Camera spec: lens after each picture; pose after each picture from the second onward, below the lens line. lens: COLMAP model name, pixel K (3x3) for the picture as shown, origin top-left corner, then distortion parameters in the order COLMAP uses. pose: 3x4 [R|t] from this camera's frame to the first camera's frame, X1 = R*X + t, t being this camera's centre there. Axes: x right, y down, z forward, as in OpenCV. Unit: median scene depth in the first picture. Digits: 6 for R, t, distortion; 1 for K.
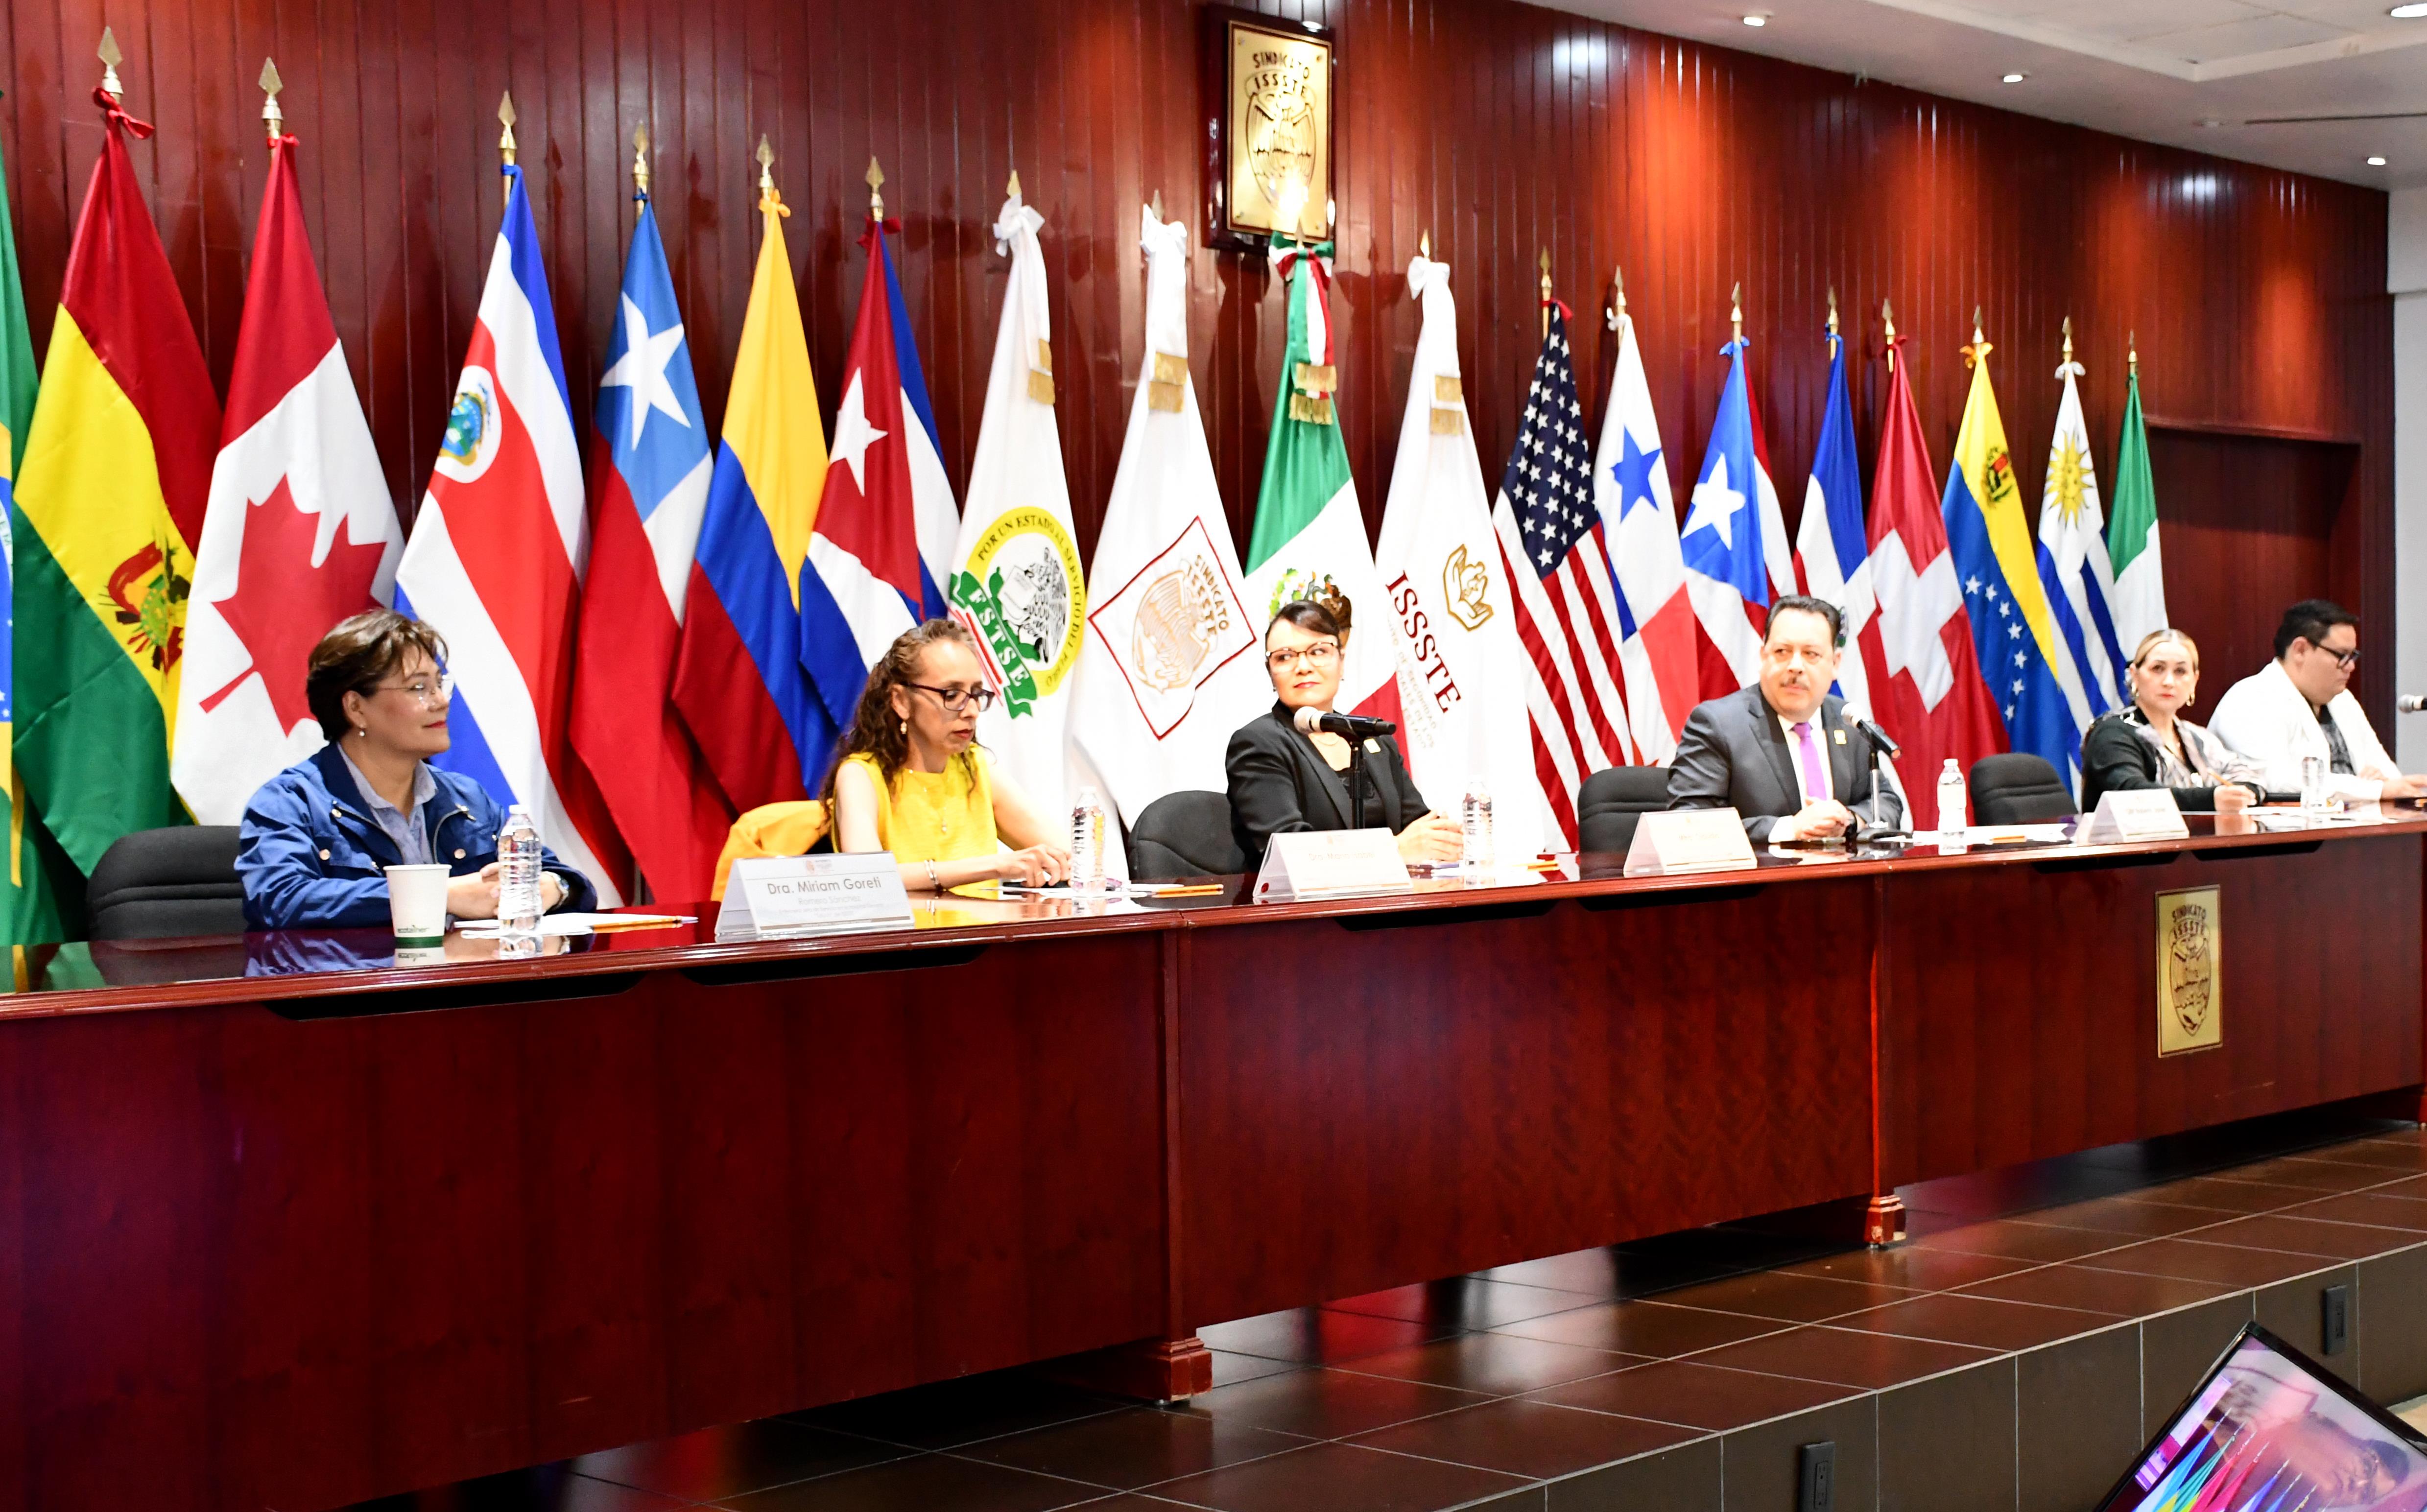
lens RADIAL K [[3244.5, 0, 1223.6], [0, 3244.5, 832.1], [0, 0, 1]] dist [0.030632, 0.043489]
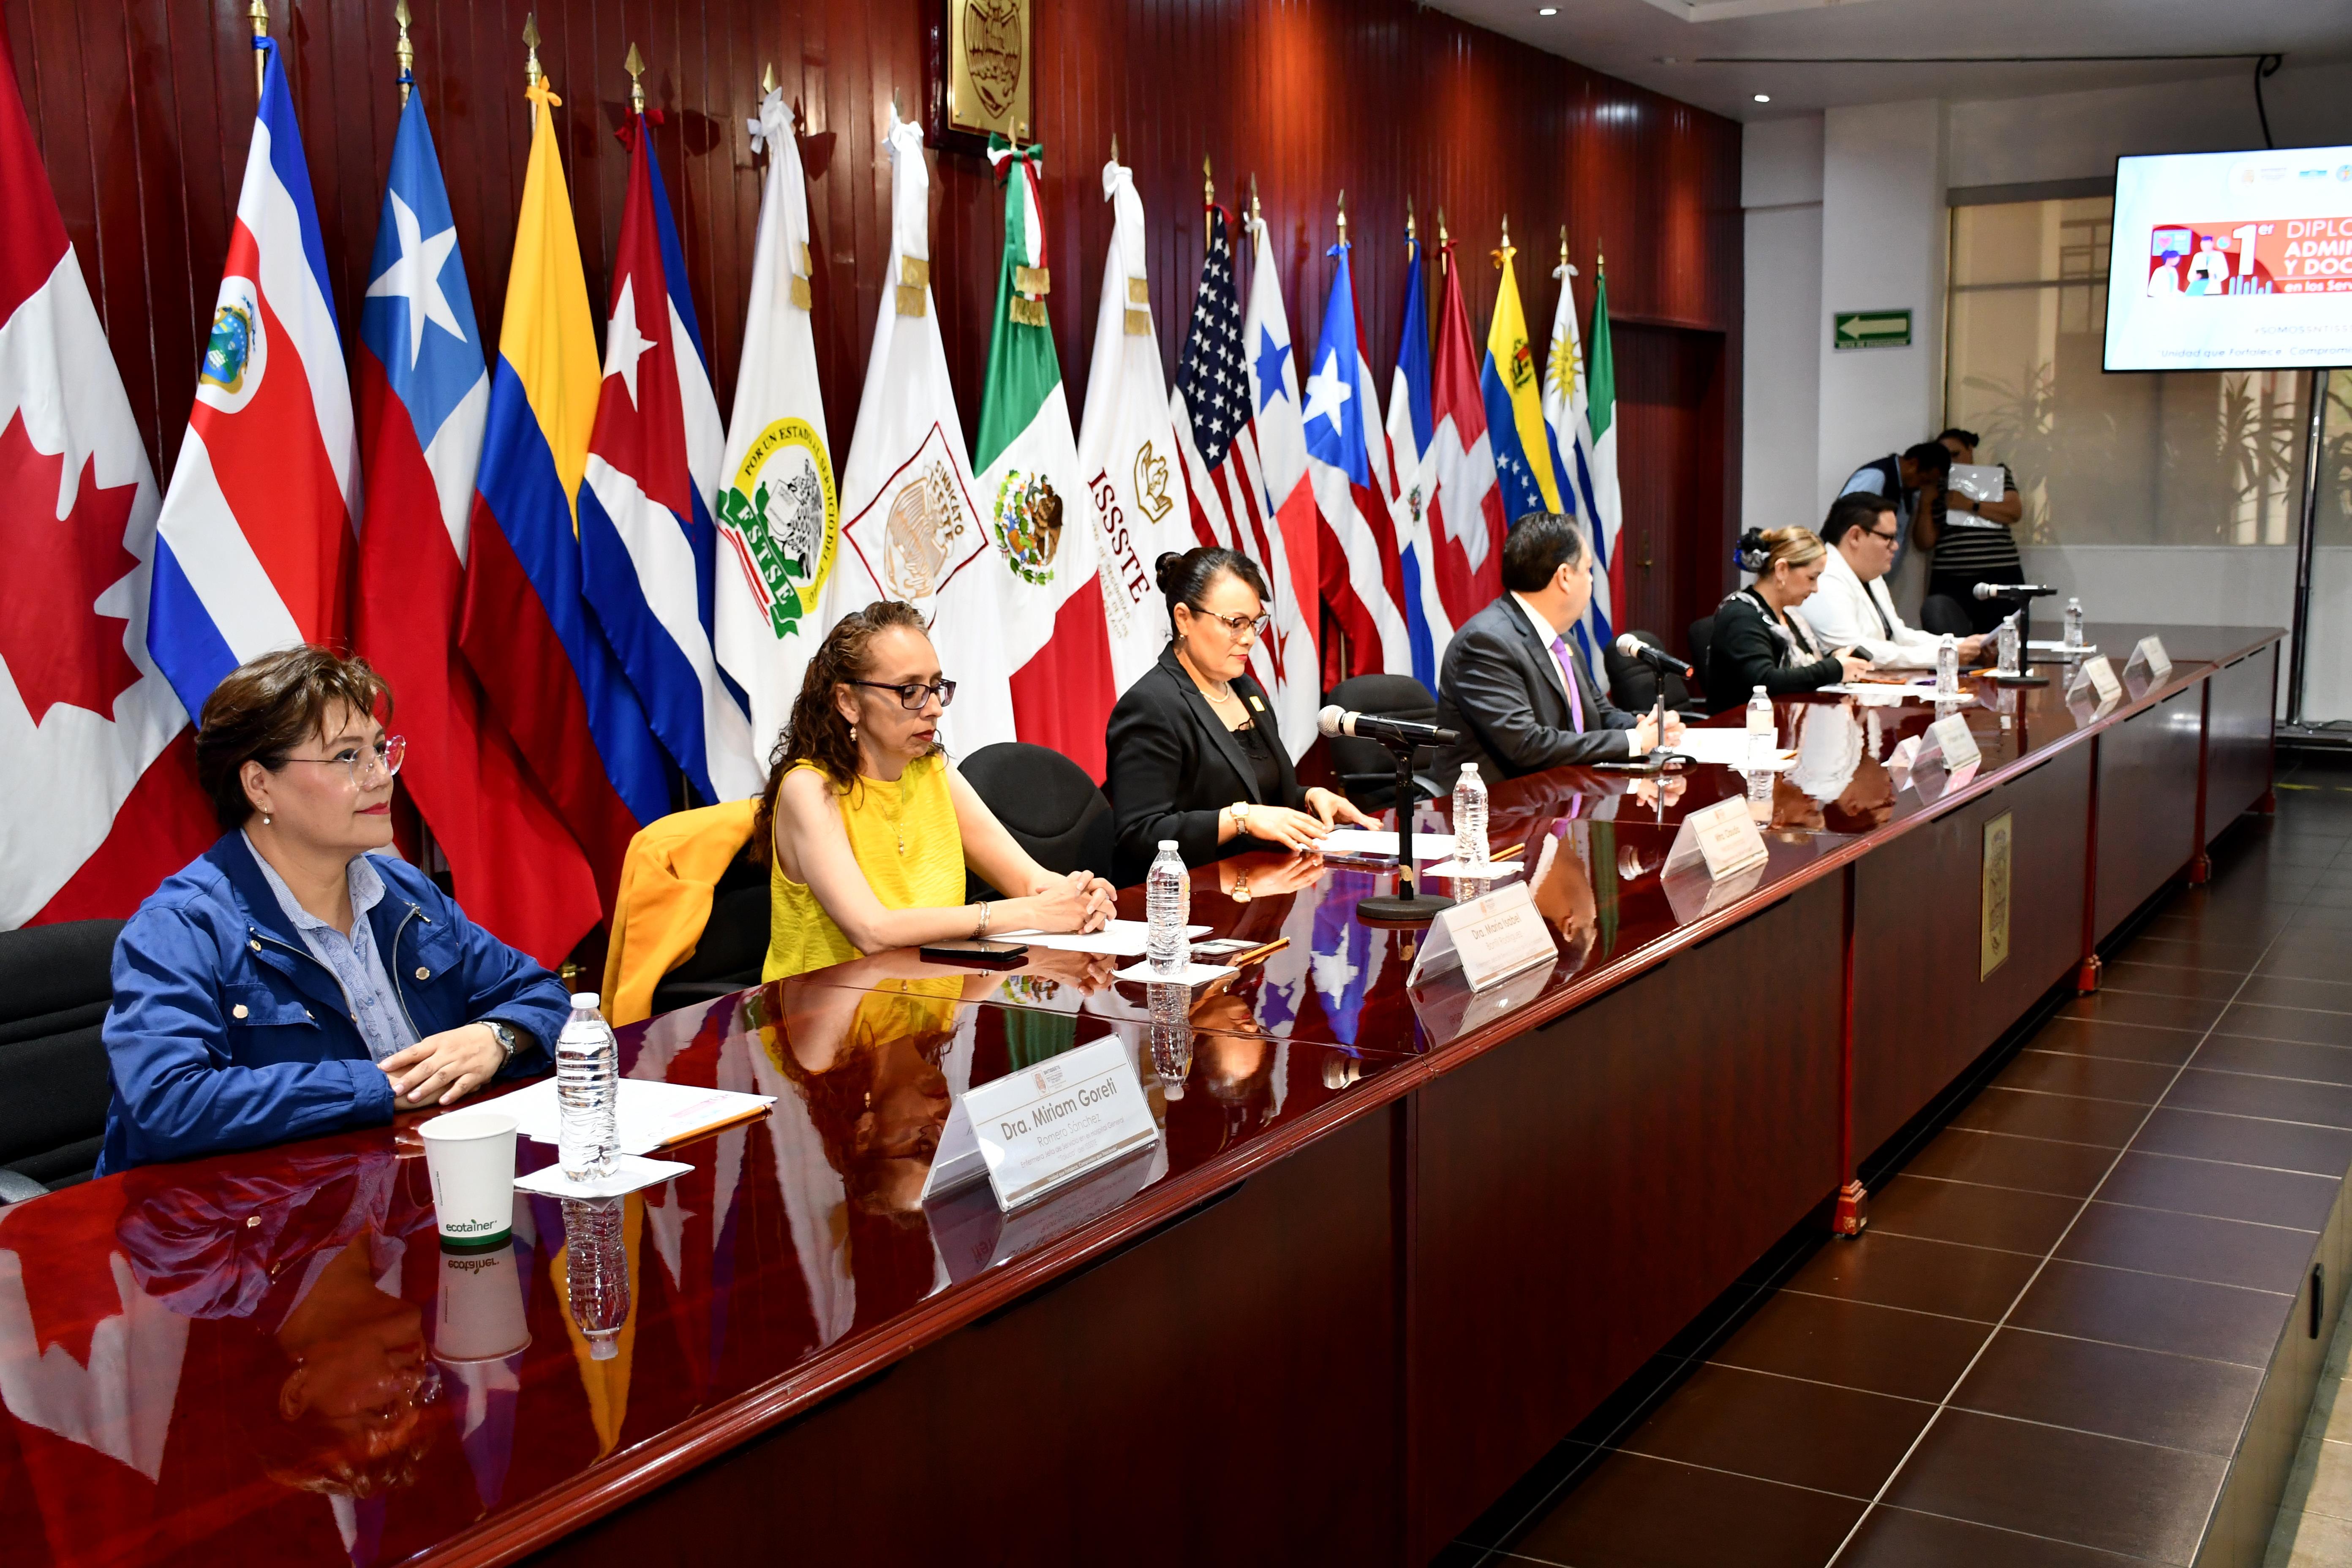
lens RADIAL K [[2424.0, 0, 1176.0], [0, 2424.0, 784.0], [0, 0, 1]] dist [-0.052226, 0.140397]
pose [[0.968363, -0.029227, 0.247830, -0.119832], [0.006426, 0.995709, 0.092314, -0.052859], [-0.249465, -0.087801, 0.964395, 0.247314]]
